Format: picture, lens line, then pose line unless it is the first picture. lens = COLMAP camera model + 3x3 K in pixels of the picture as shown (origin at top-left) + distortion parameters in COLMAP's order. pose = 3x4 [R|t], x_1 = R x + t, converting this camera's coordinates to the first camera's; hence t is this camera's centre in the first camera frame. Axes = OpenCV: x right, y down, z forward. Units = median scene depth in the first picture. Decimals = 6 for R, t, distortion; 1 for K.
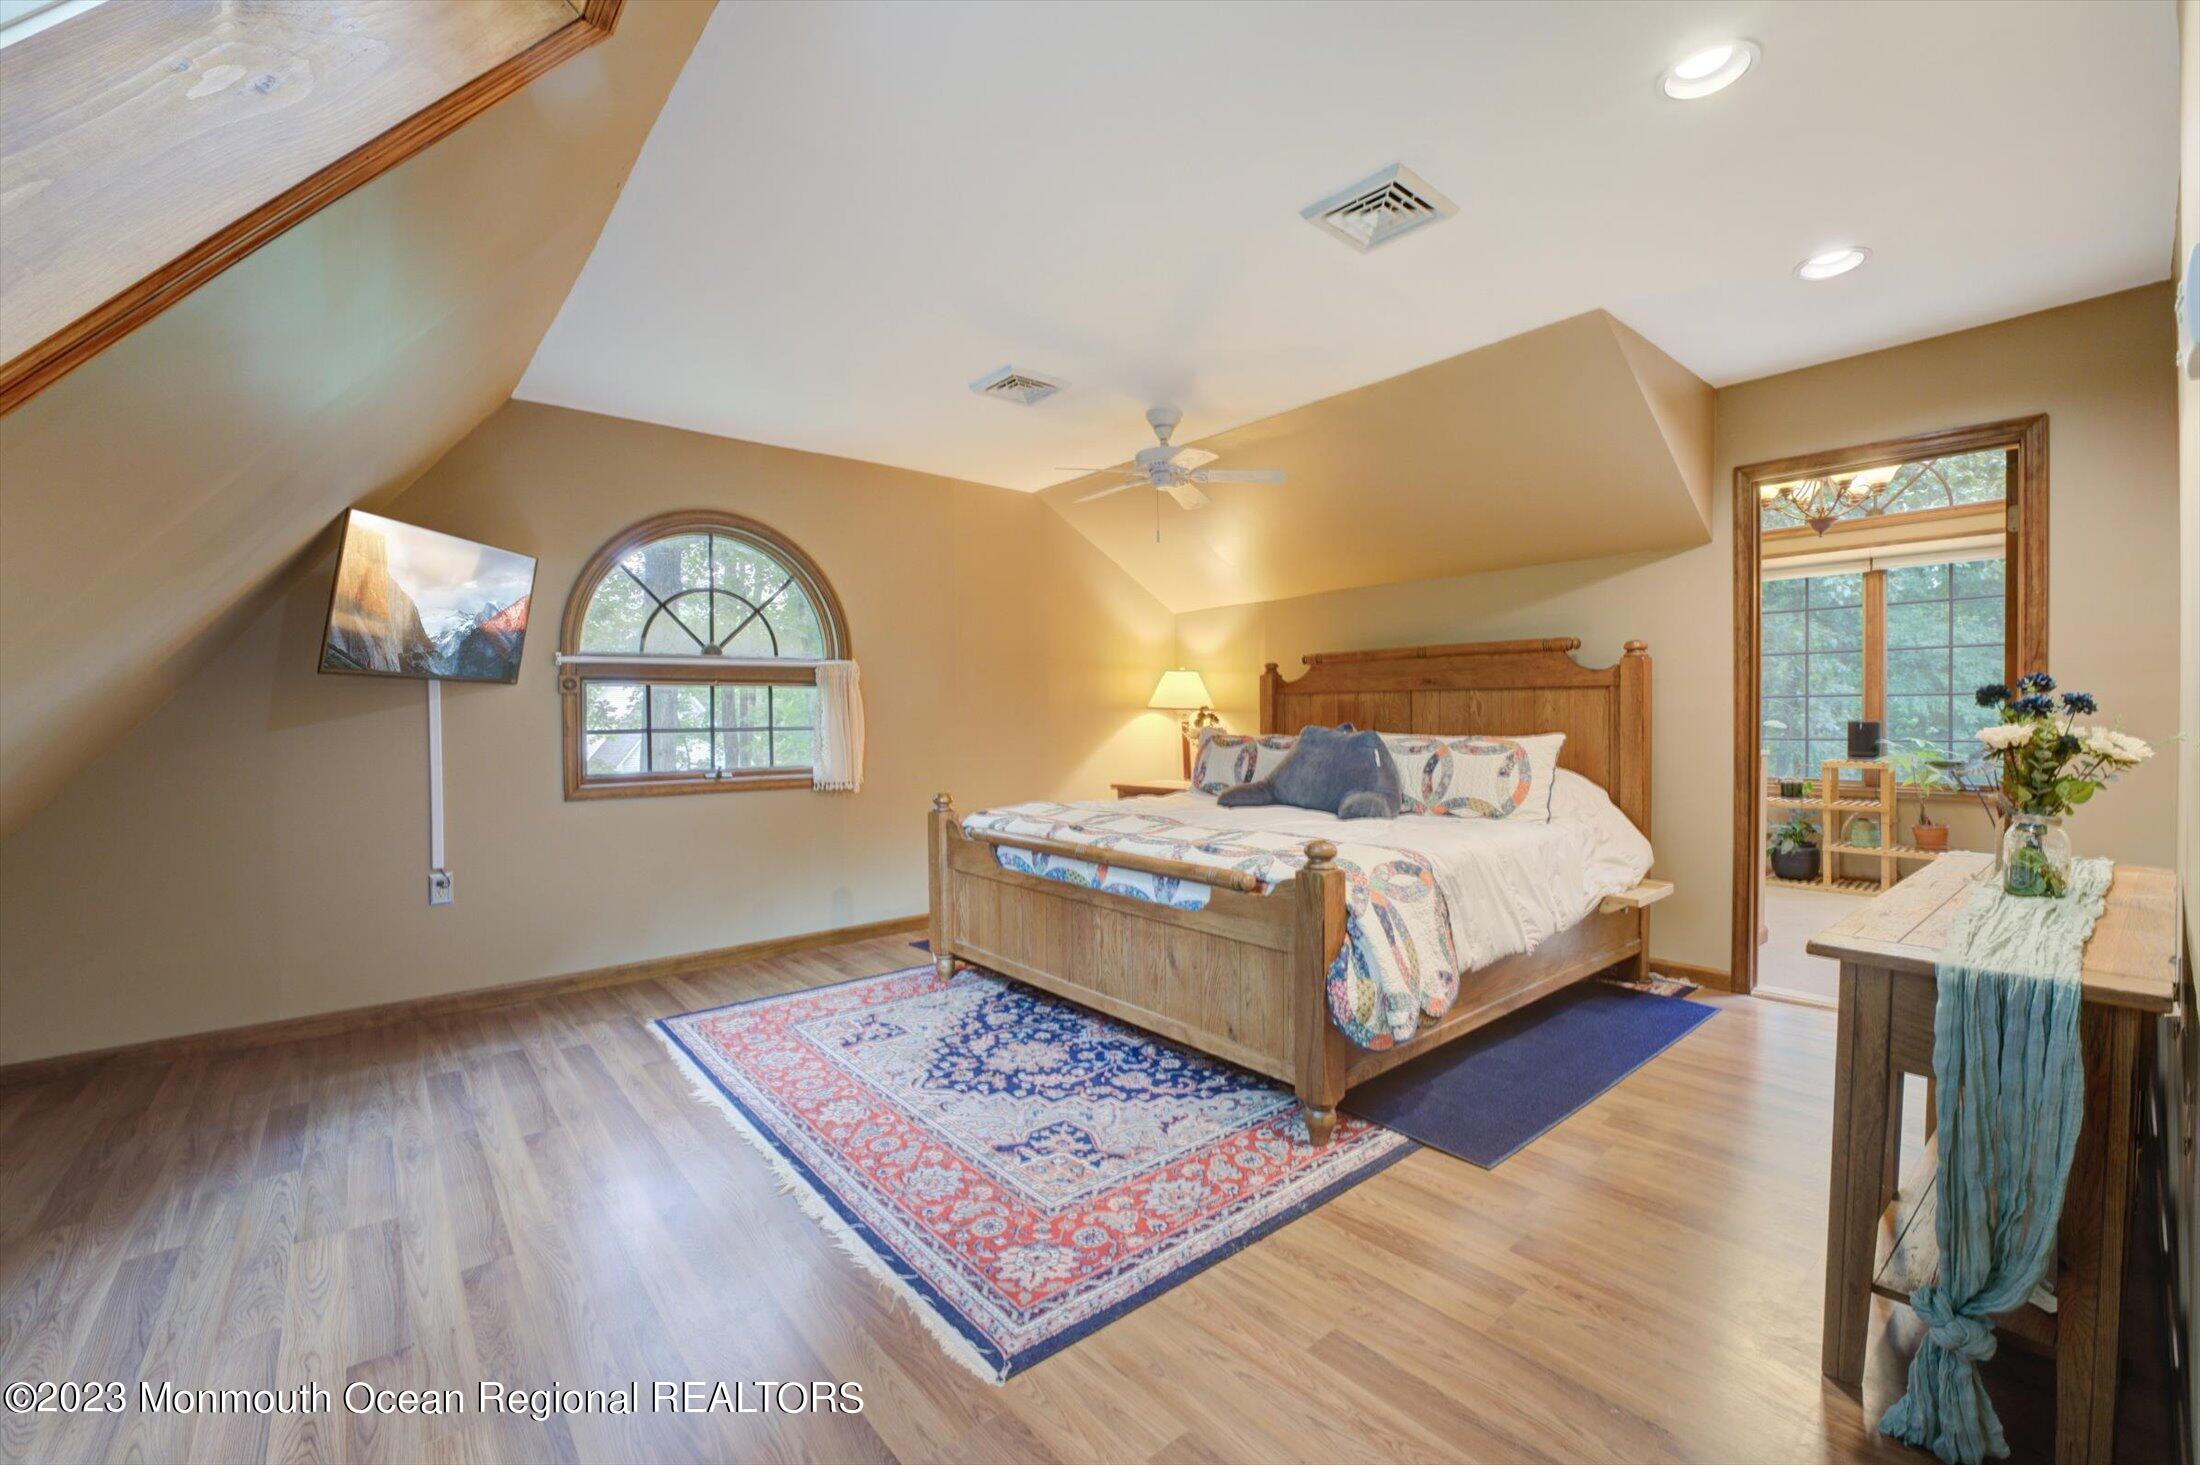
lens RADIAL K [[892.3, 0, 1104.7], [0, 892.3, 735.0], [0, 0, 1]] dist [-0.011022, -0.000069]
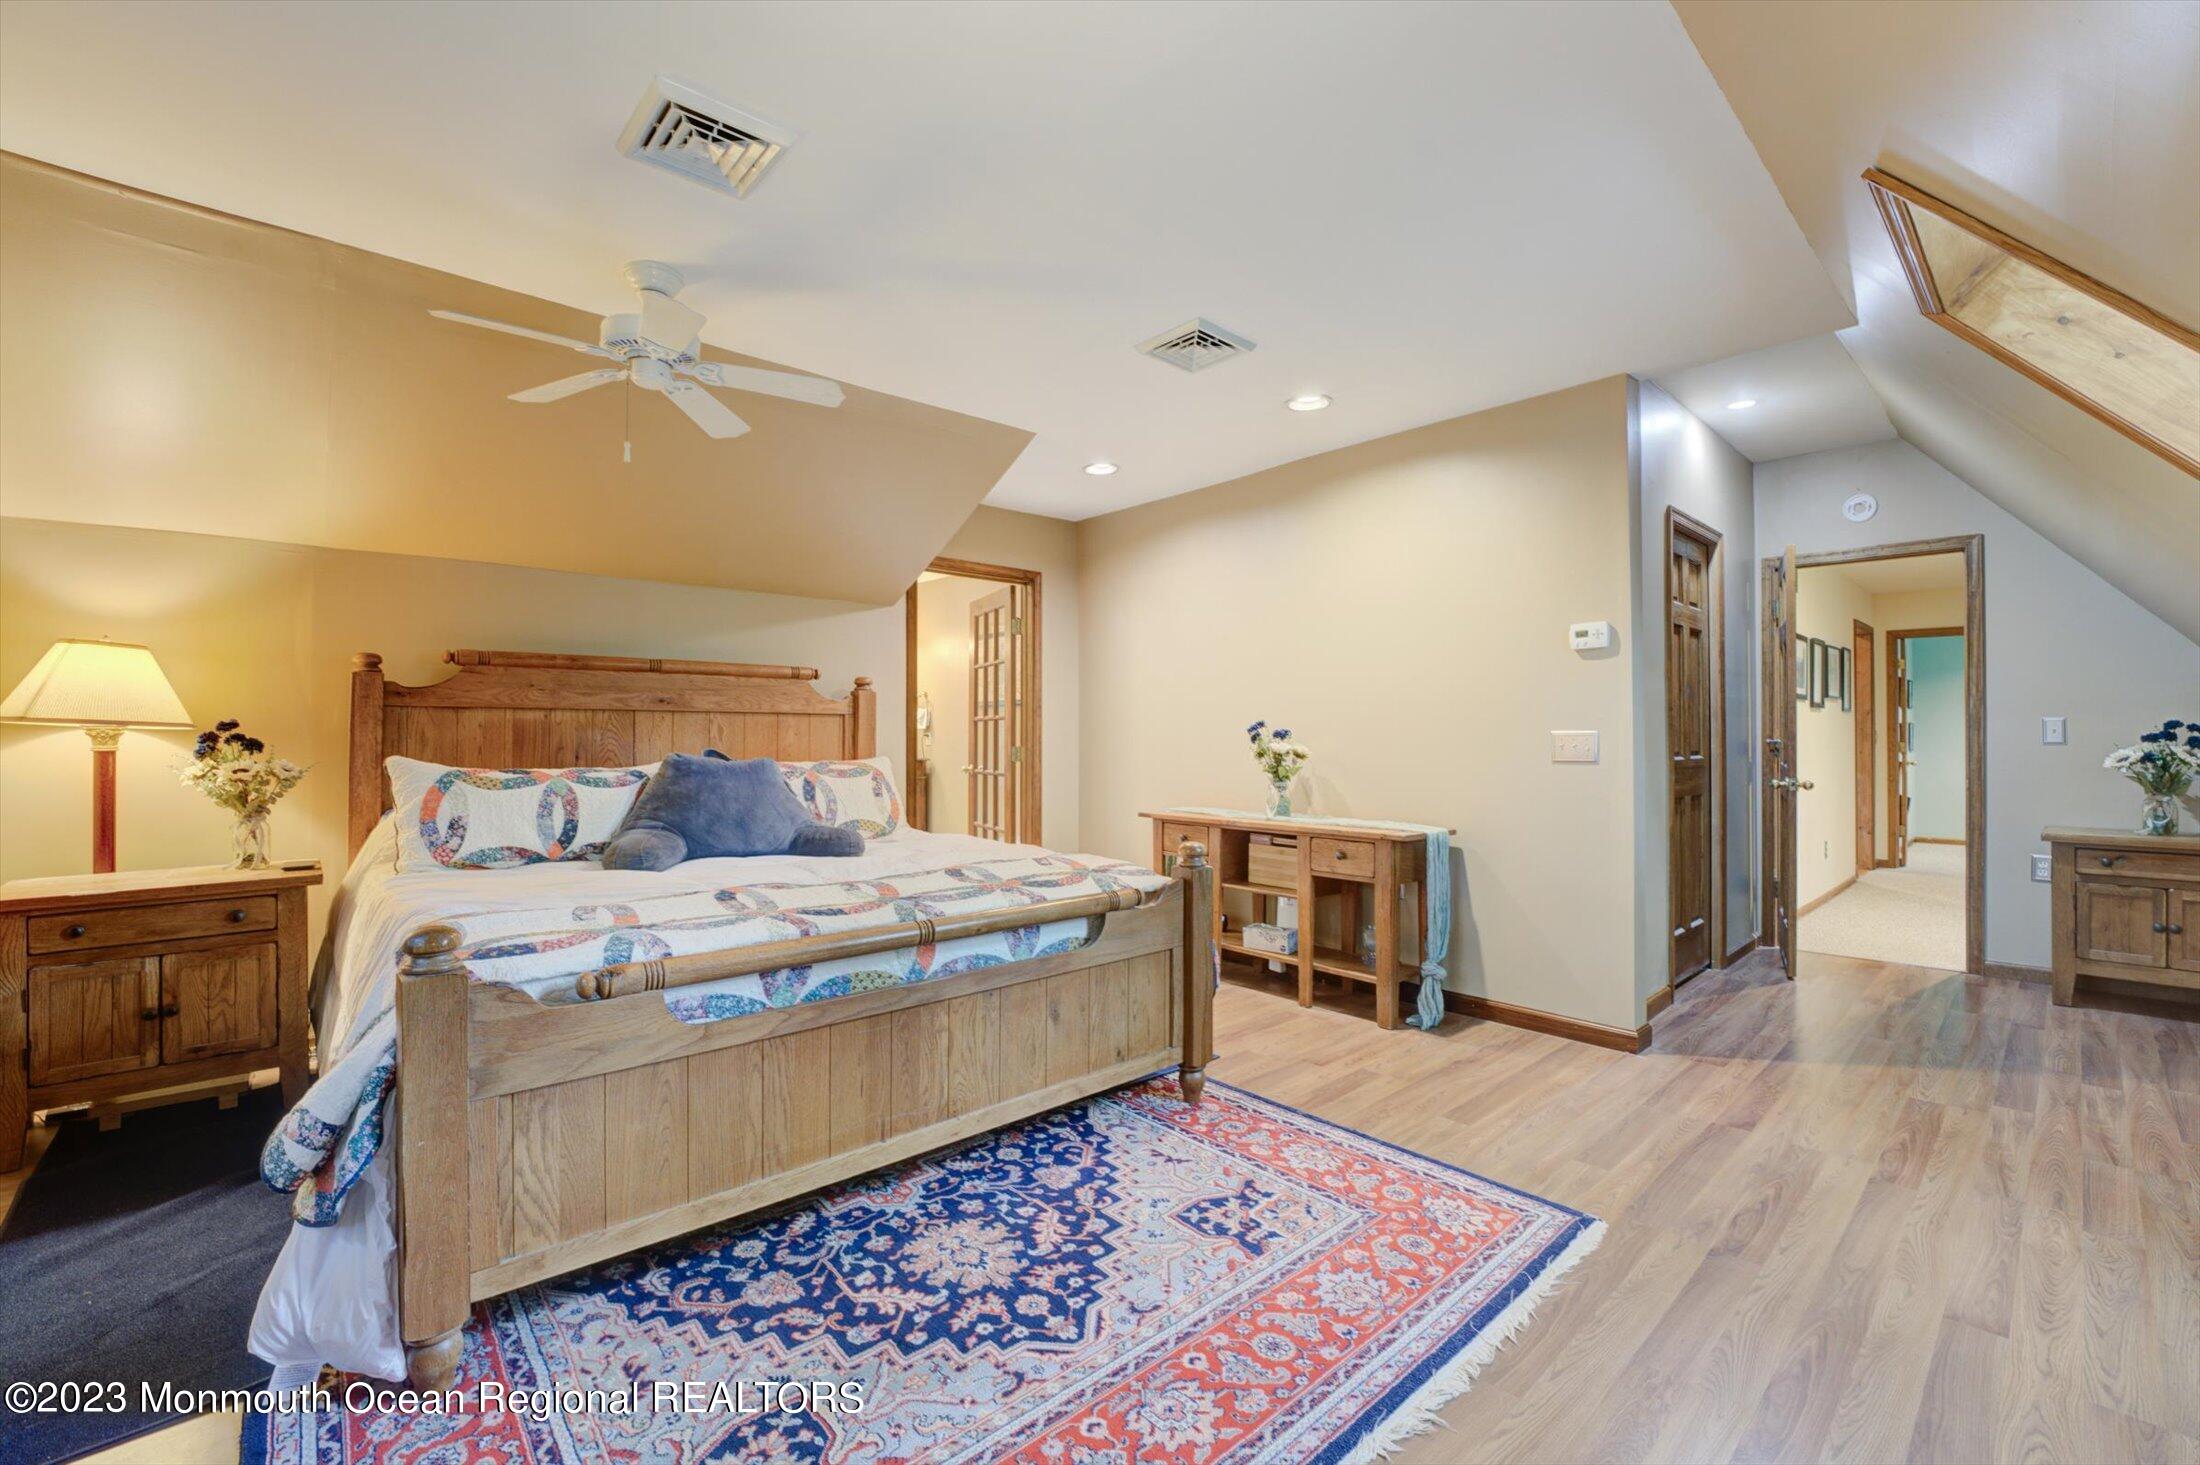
lens RADIAL K [[892.3, 0, 1103.1], [0, 892.3, 730.7], [0, 0, 1]] dist [-0.011022, -0.000069]
pose [[-0.015661, 0.015100, 0.999763, -0.768830], [0.023991, 0.999604, -0.014722, -0.013222], [-0.999589, 0.023755, -0.016017, 0.918741]]
